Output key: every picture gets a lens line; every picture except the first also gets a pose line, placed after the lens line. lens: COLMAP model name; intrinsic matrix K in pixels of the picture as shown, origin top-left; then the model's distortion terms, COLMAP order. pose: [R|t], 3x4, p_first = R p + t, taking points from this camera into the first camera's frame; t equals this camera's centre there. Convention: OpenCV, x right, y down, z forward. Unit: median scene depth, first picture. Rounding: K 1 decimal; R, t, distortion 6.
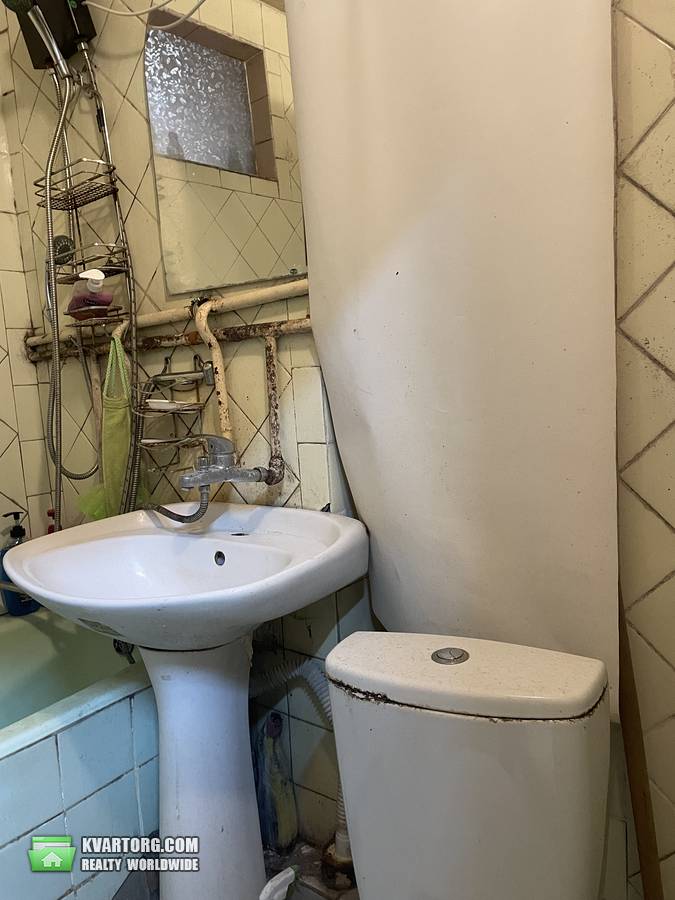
lens RADIAL K [[687.2, 0, 334.4], [0, 687.2, 443.2], [0, 0, 1]] dist [0.069277, -0.049264]
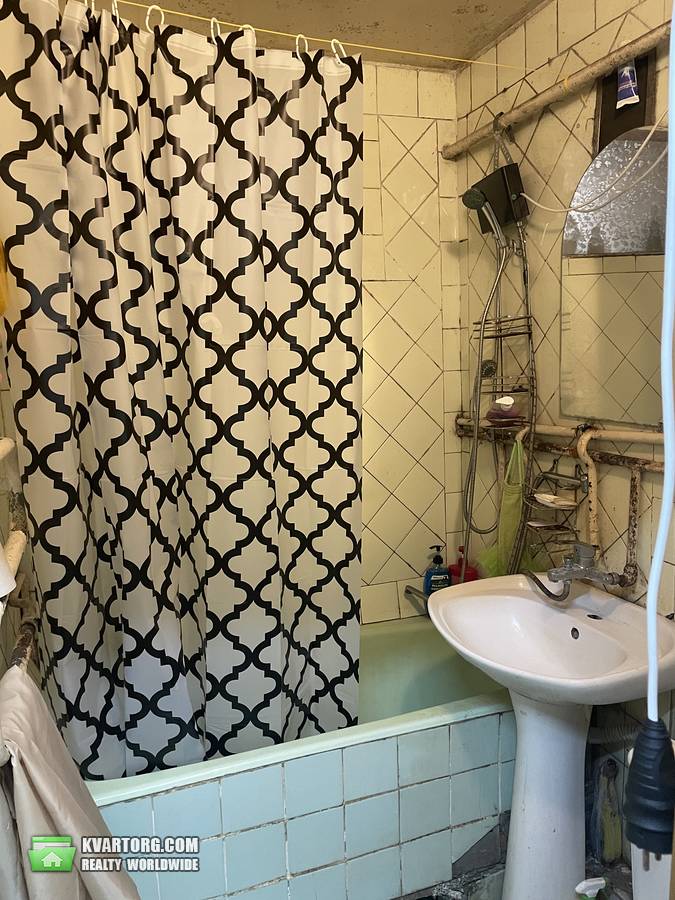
lens RADIAL K [[687.2, 0, 329.7], [0, 687.2, 454.0], [0, 0, 1]] dist [0.069277, -0.049264]
pose [[0.825272, 0.114671, -0.552970, 0.126197], [-0.079416, 0.993003, 0.087399, -0.223904], [0.559123, -0.028213, 0.828604, -0.311469]]
